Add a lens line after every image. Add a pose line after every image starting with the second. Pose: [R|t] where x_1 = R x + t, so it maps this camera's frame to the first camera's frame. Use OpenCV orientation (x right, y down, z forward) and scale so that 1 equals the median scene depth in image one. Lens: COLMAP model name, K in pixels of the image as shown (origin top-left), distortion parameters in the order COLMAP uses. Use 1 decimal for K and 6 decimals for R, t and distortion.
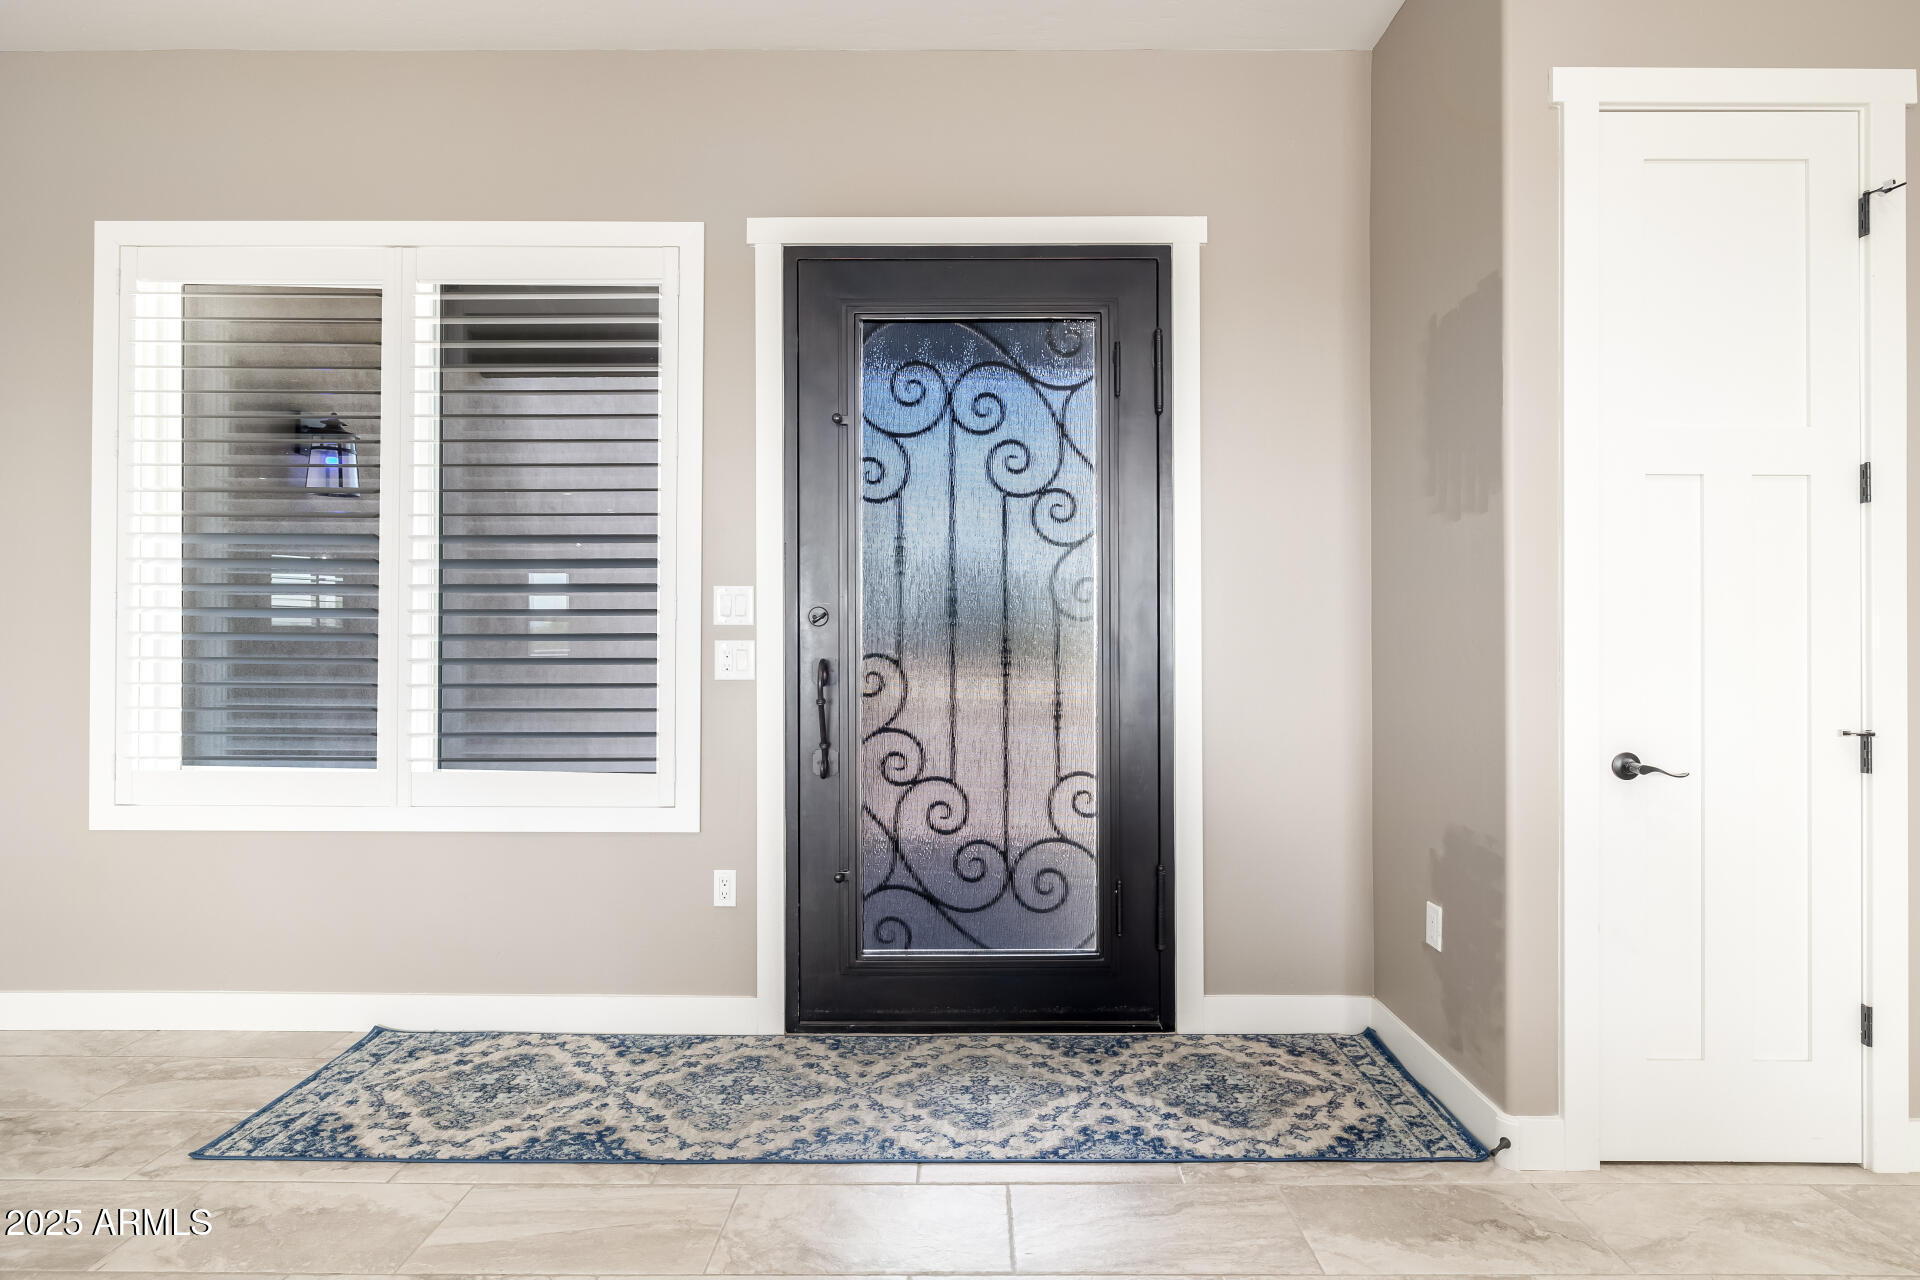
lens RADIAL K [[918.6, 0, 969.1], [0, 918.6, 635.8], [0, 0, 1]] dist [-0.002337, 0.000542]
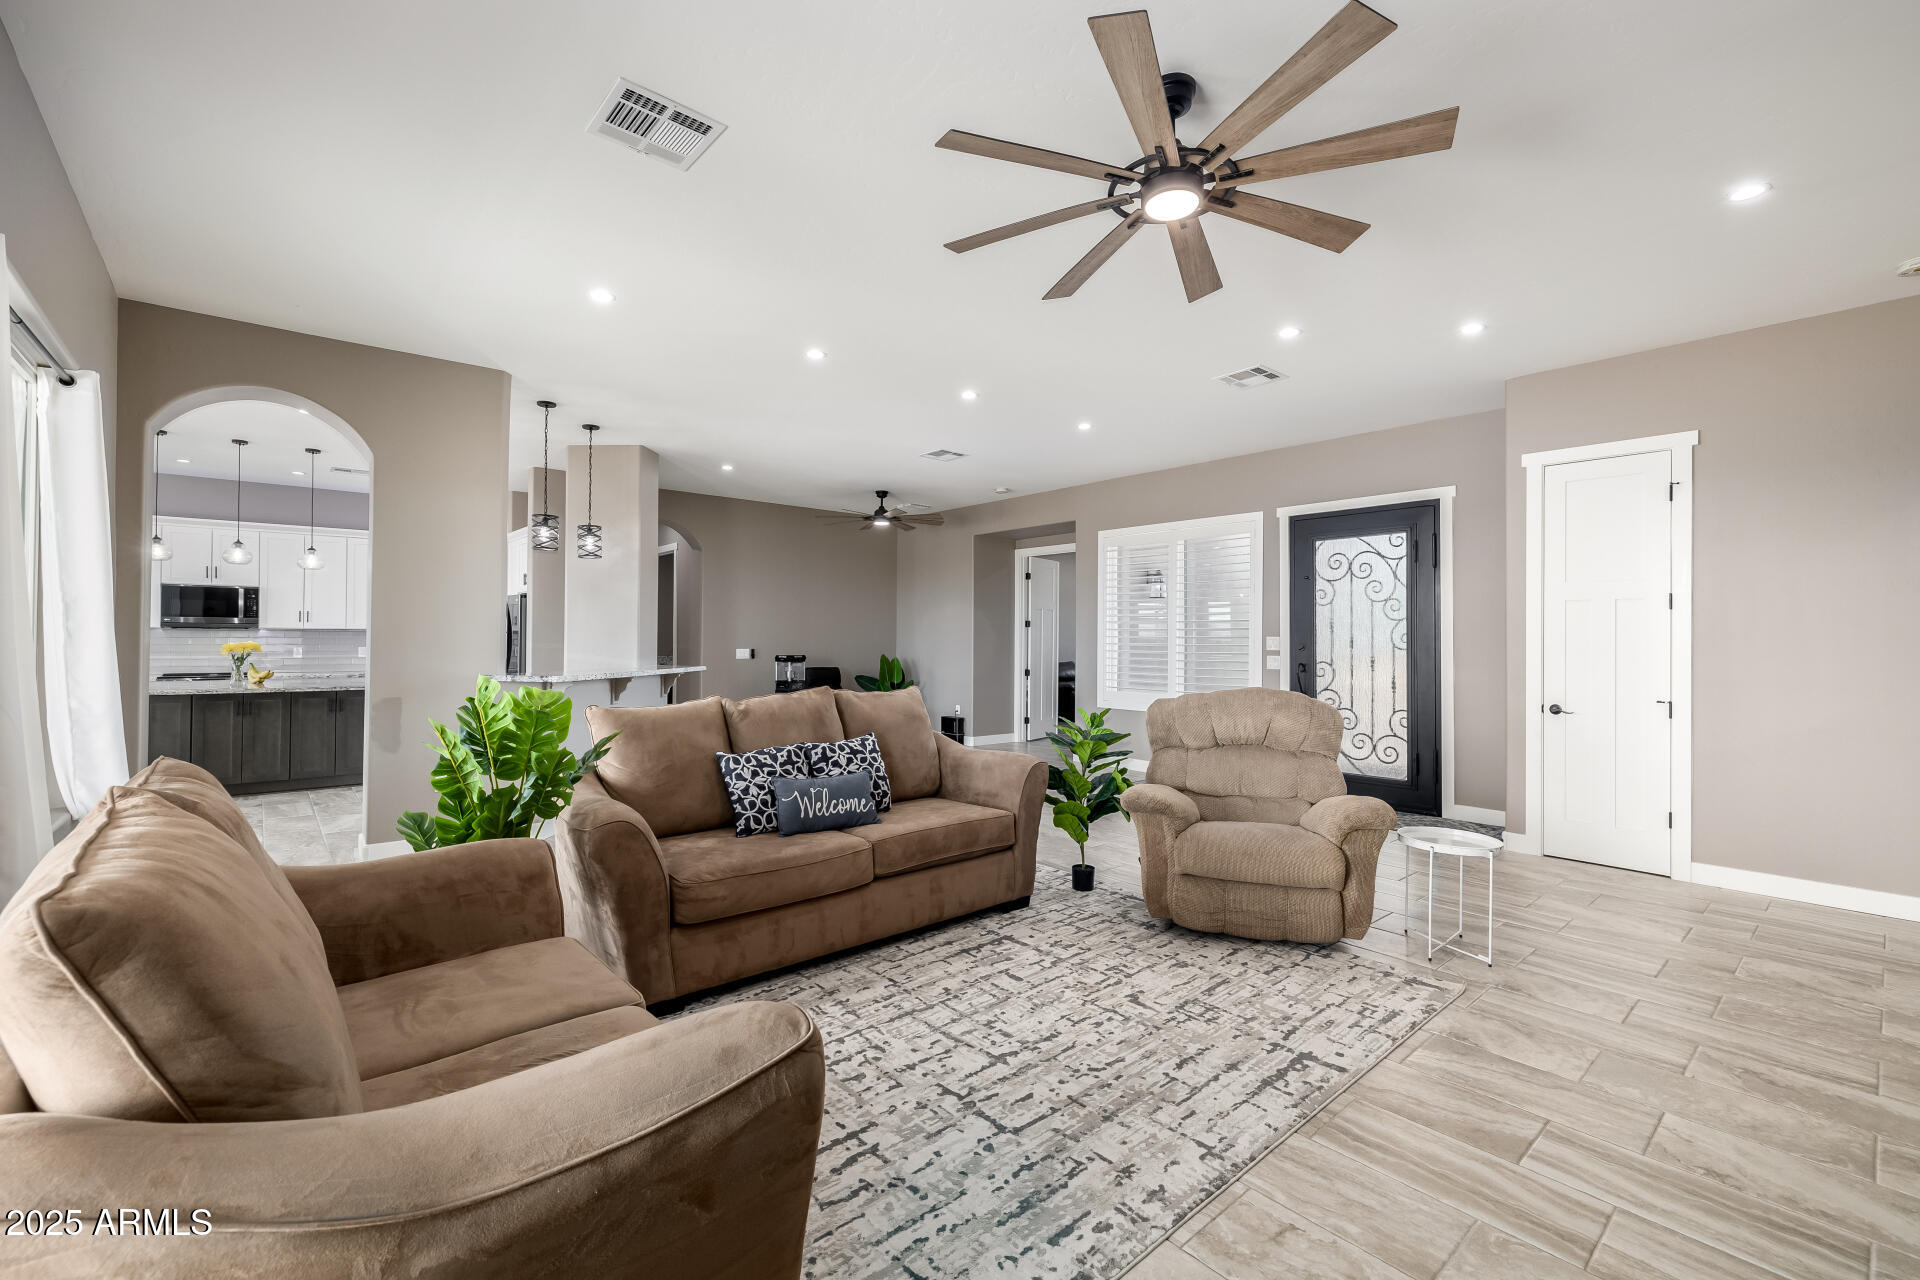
lens RADIAL K [[811.0, 0, 967.5], [0, 811.0, 630.8], [0, 0, 1]] dist [-0.001474, 0.001325]
pose [[0.660311, -0.005651, -0.750971, 1.022326], [-0.002406, 0.999951, -0.009640, -0.045694], [0.750988, 0.008172, 0.660265, -1.400410]]
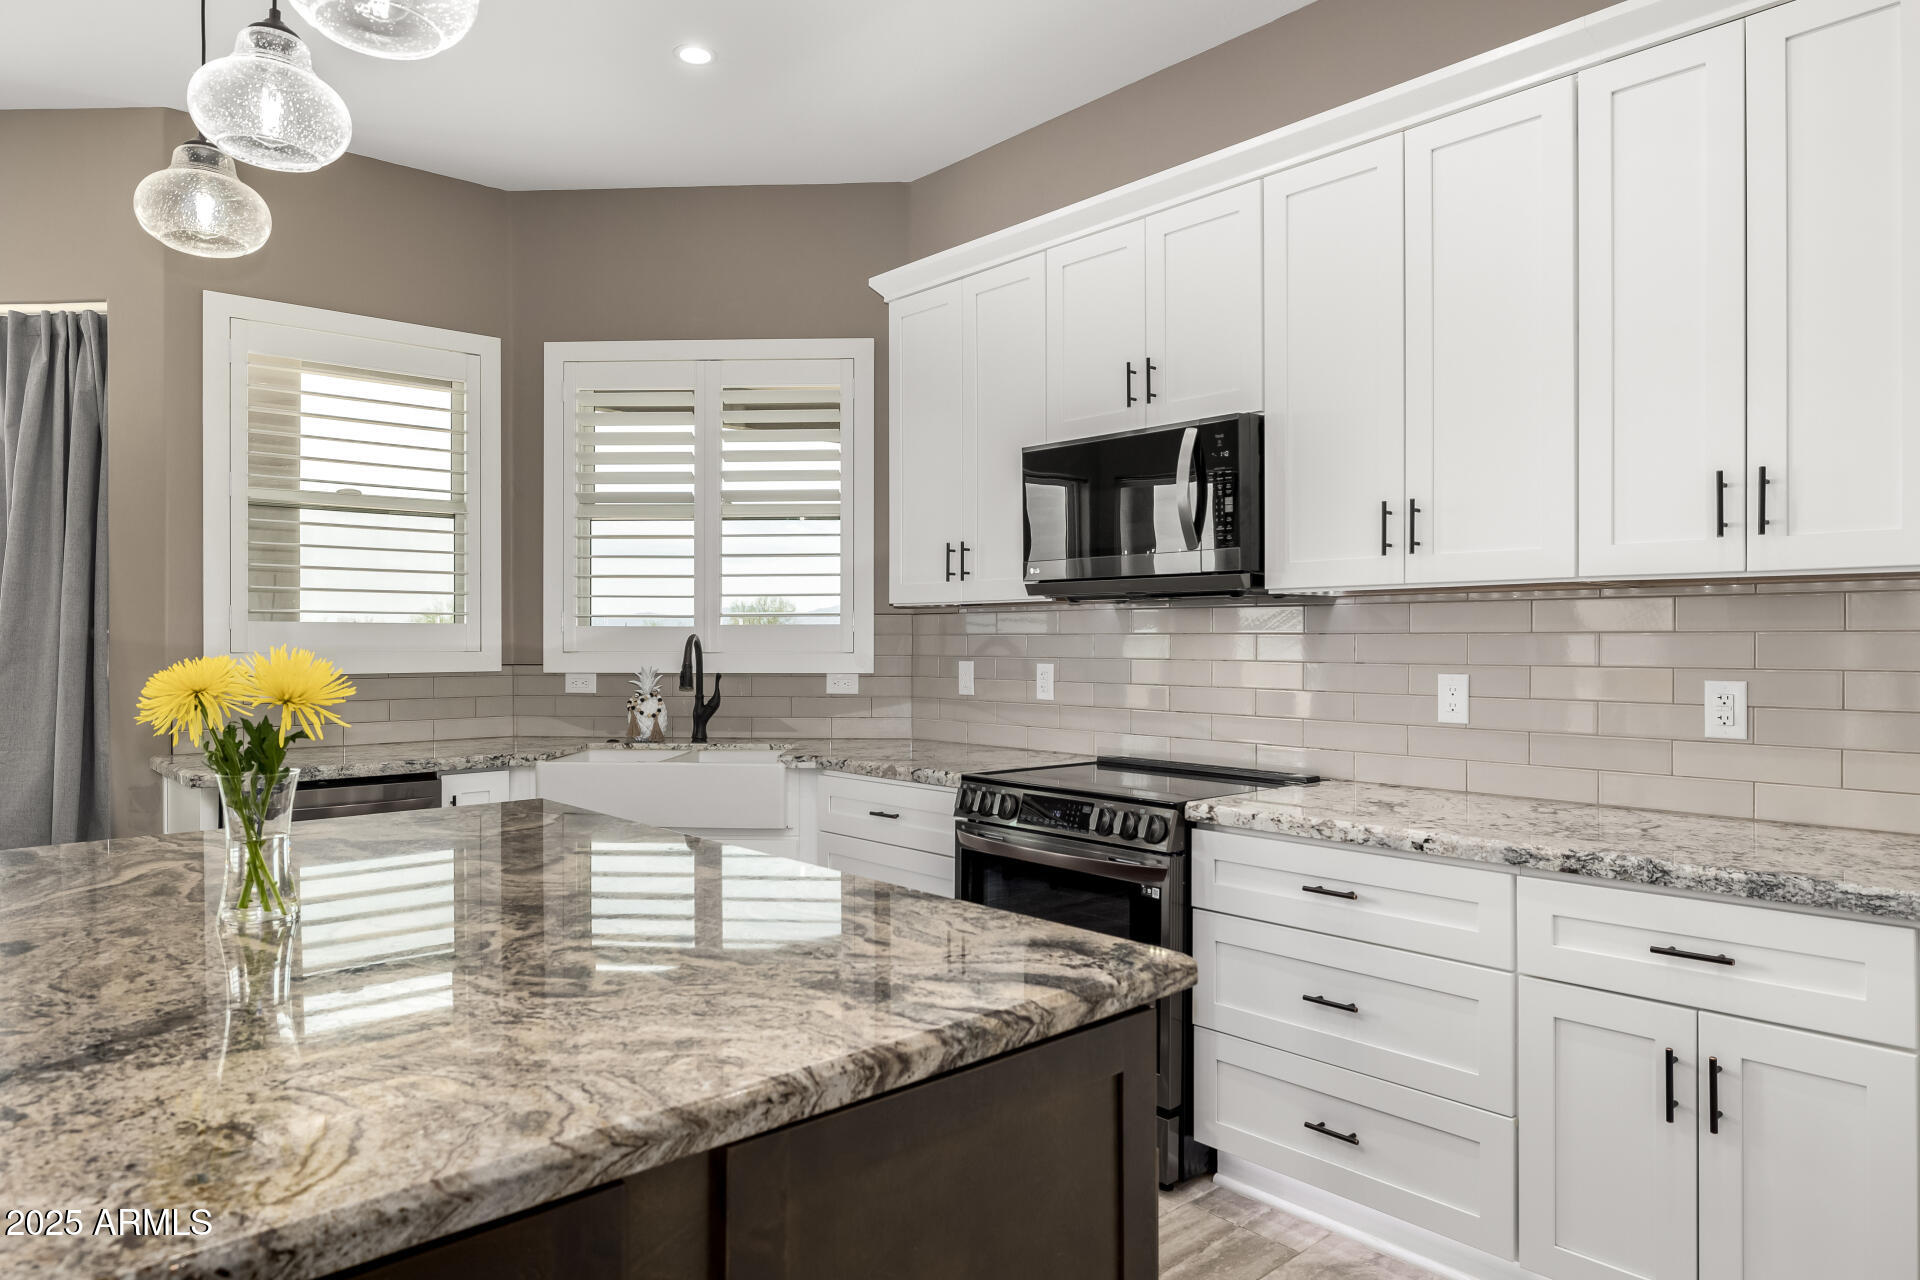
lens RADIAL K [[1237.4, 0, 963.0], [0, 1237.4, 636.6], [0, 0, 1]] dist [0.005498, -0.001569]
pose [[-0.748219, 0.002665, -0.663446, -2.215885], [0.007037, 0.999968, -0.003920, -0.035758], [0.663414, -0.007602, -0.748214, -0.732488]]
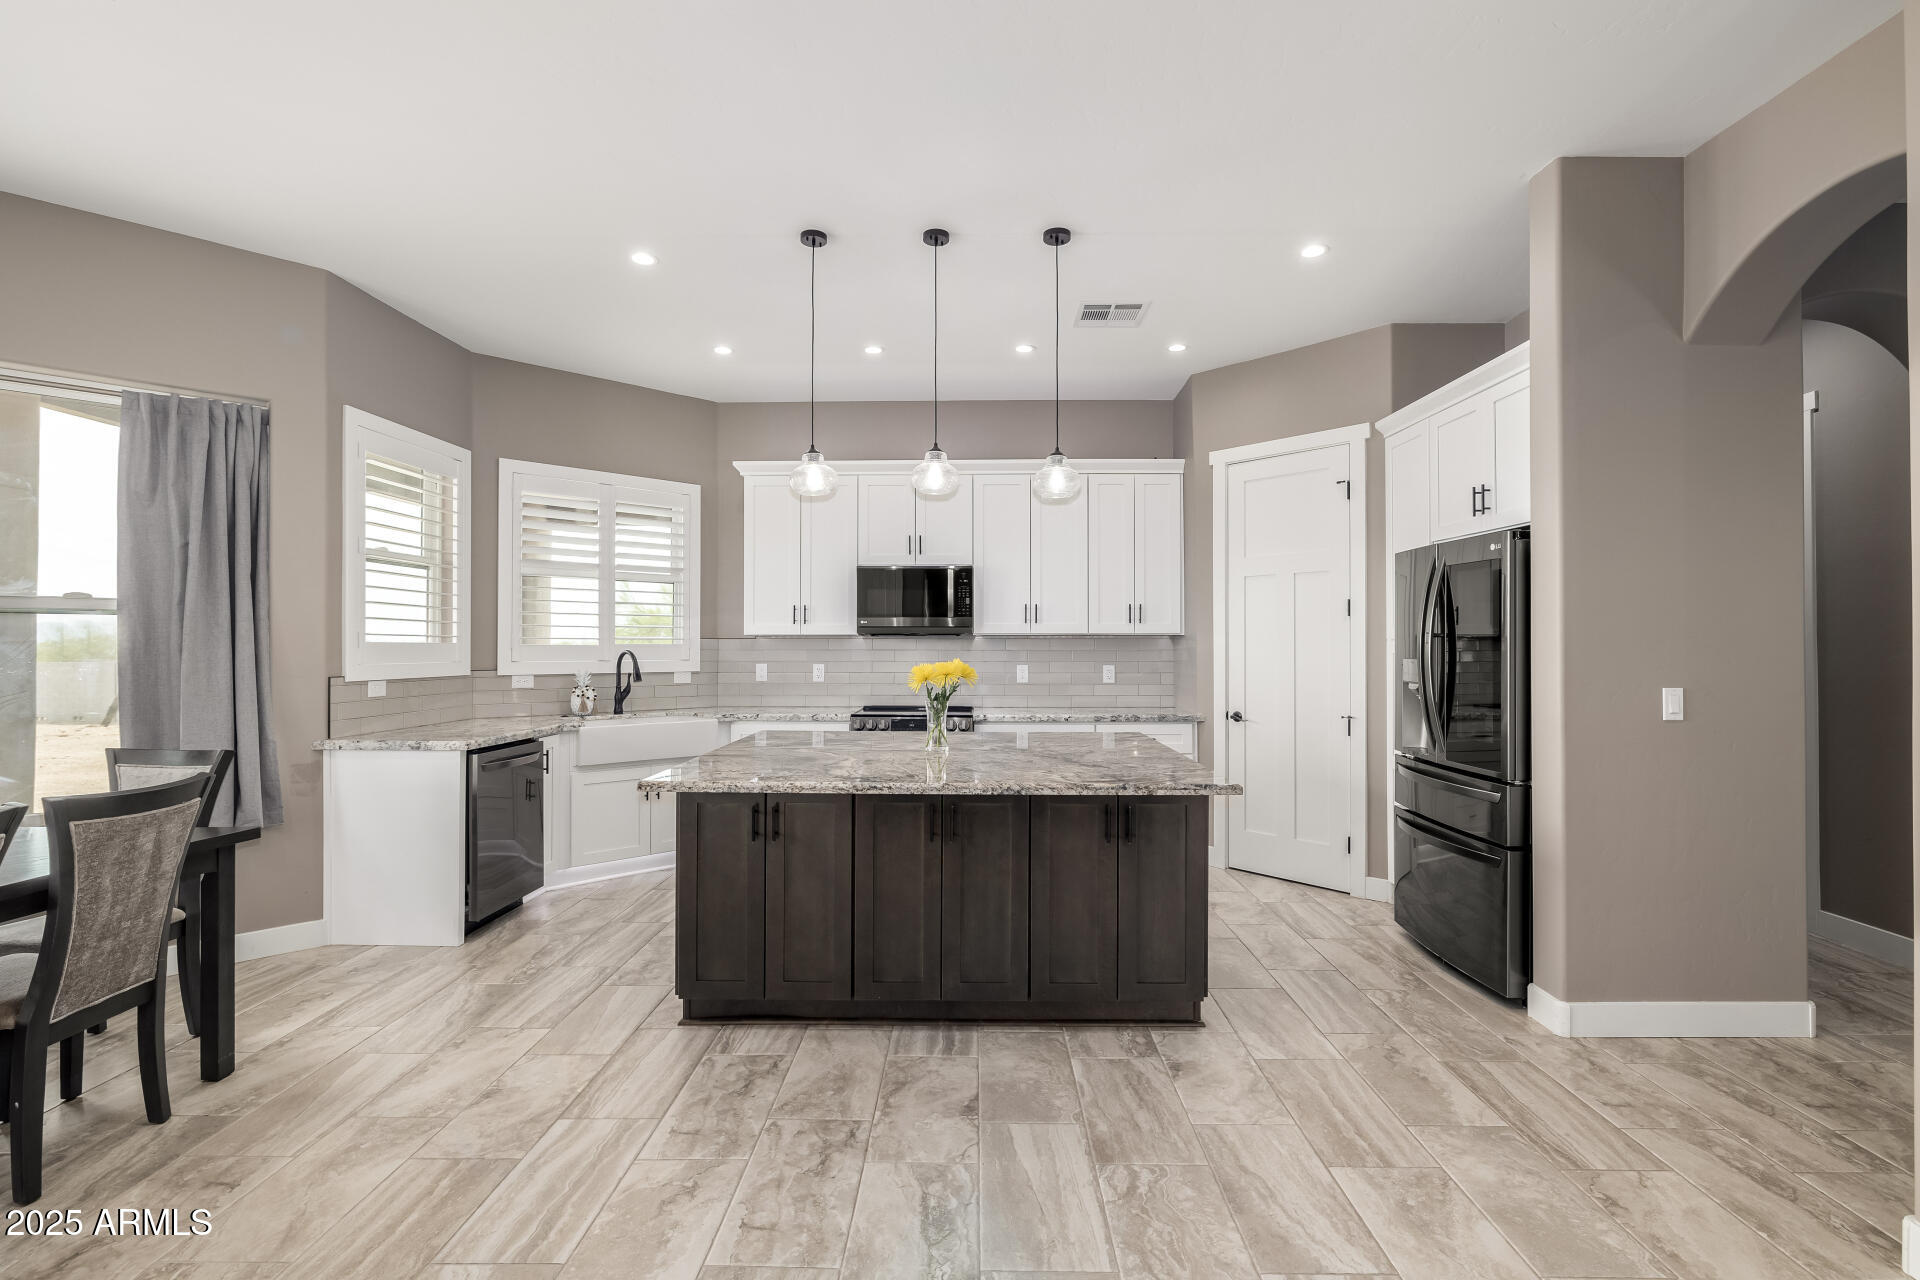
lens RADIAL K [[918.6, 0, 998.8], [0, 918.6, 637.1], [0, 0, 1]] dist [-0.002337, 0.000542]
pose [[0.023231, -0.007074, -0.999705, -1.000315], [0.004950, 0.999964, -0.006961, -0.057054], [0.999718, -0.004786, 0.023265, -1.379527]]
